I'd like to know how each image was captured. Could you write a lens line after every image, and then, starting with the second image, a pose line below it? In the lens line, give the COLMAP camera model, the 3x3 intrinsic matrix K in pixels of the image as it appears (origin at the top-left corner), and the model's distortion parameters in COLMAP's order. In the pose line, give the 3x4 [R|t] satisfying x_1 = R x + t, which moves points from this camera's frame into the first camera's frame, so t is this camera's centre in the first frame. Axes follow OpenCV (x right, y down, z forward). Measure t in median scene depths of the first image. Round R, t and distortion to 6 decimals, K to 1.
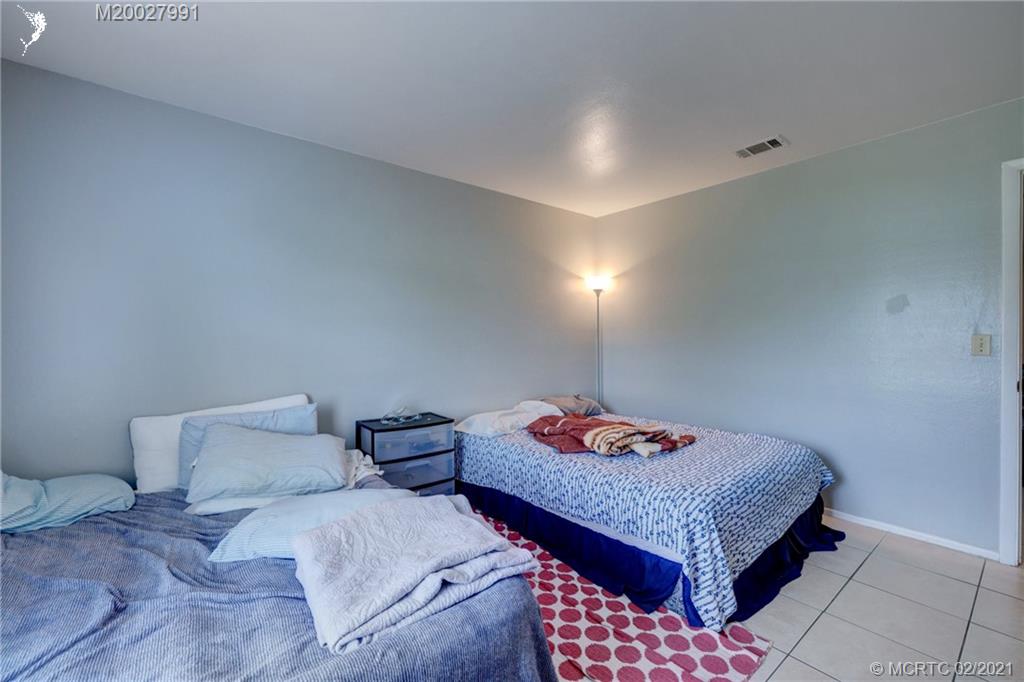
lens RADIAL K [[426.8, 0, 513.7], [0, 426.8, 338.9], [0, 0, 1]] dist [-0.000568, -0.001307]
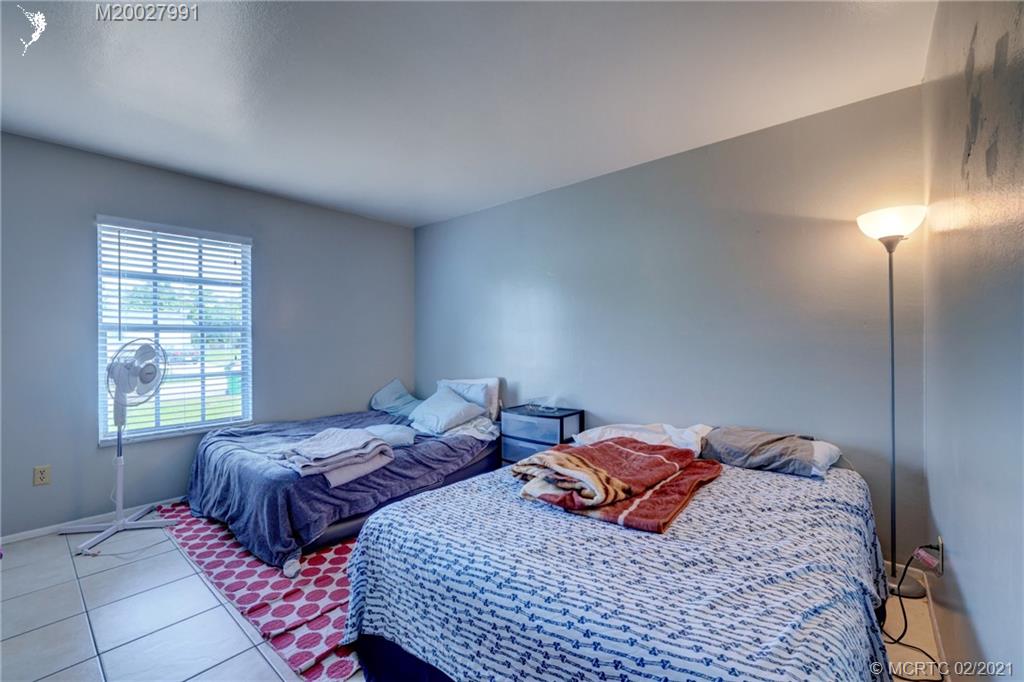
lens RADIAL K [[426.8, 0, 512.6], [0, 426.8, 340.7], [0, 0, 1]] dist [-0.000568, -0.001307]
pose [[0.195608, 0.004129, -0.980673, 0.718238], [0.004249, 0.999978, 0.005058, -0.002319], [0.980673, -0.005156, 0.195587, 0.569431]]
